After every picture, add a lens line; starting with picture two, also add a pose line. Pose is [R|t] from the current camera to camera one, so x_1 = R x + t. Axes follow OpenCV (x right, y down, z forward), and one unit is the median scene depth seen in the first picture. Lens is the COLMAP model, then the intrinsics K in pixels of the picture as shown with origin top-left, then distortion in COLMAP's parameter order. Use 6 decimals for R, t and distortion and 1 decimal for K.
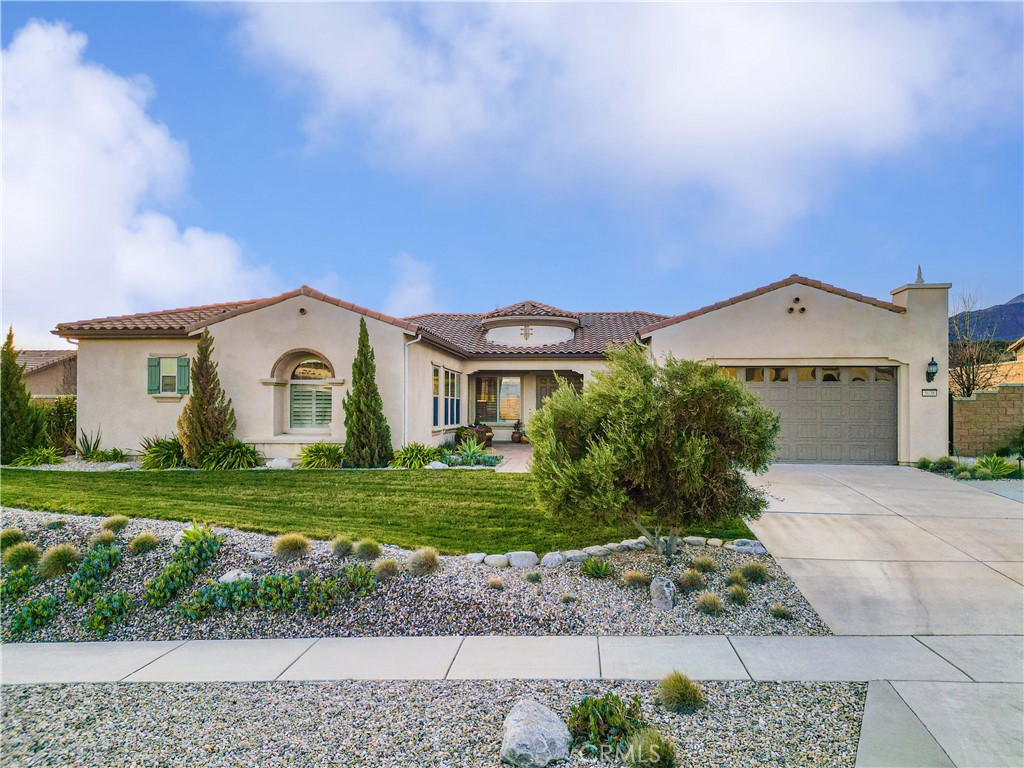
lens RADIAL K [[769.0, 0, 512.0], [0, 769.0, 384.0], [0, 0, 1]] dist [0.073851, -0.090994]
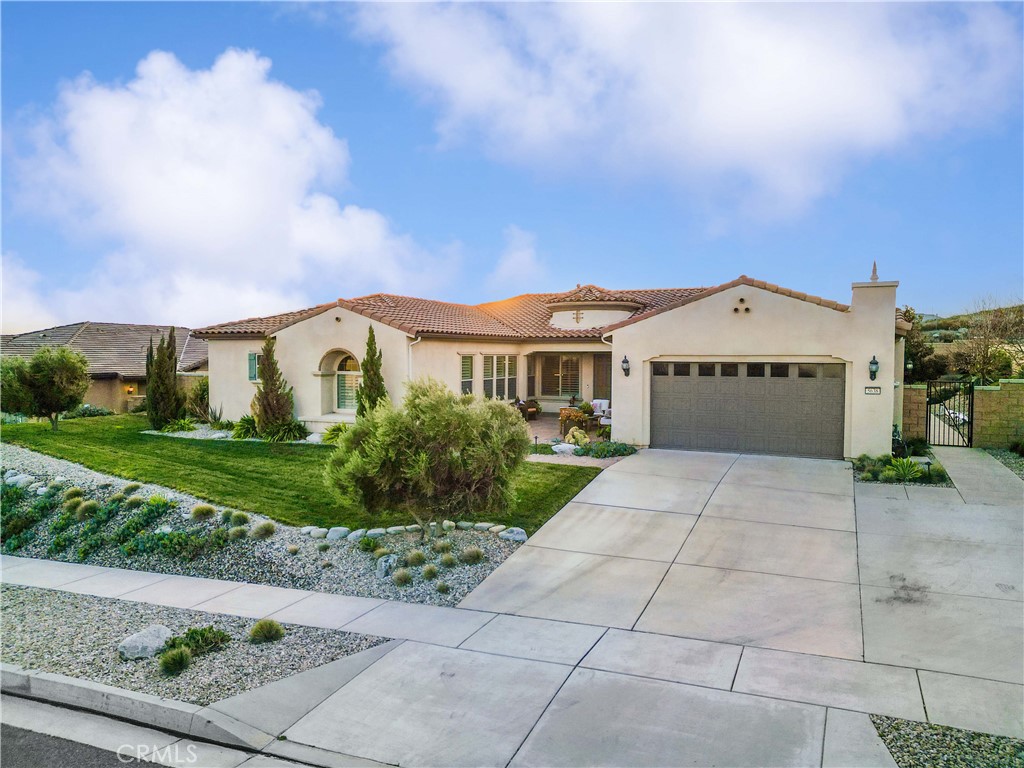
lens RADIAL K [[769.0, 0, 512.0], [0, 769.0, 384.0], [0, 0, 1]] dist [0.073851, -0.090994]
pose [[0.940566, 0.012922, -0.339365, 0.433337], [0.013194, 0.997131, 0.074534, -0.078041], [0.339354, -0.074582, 0.937697, -0.100711]]
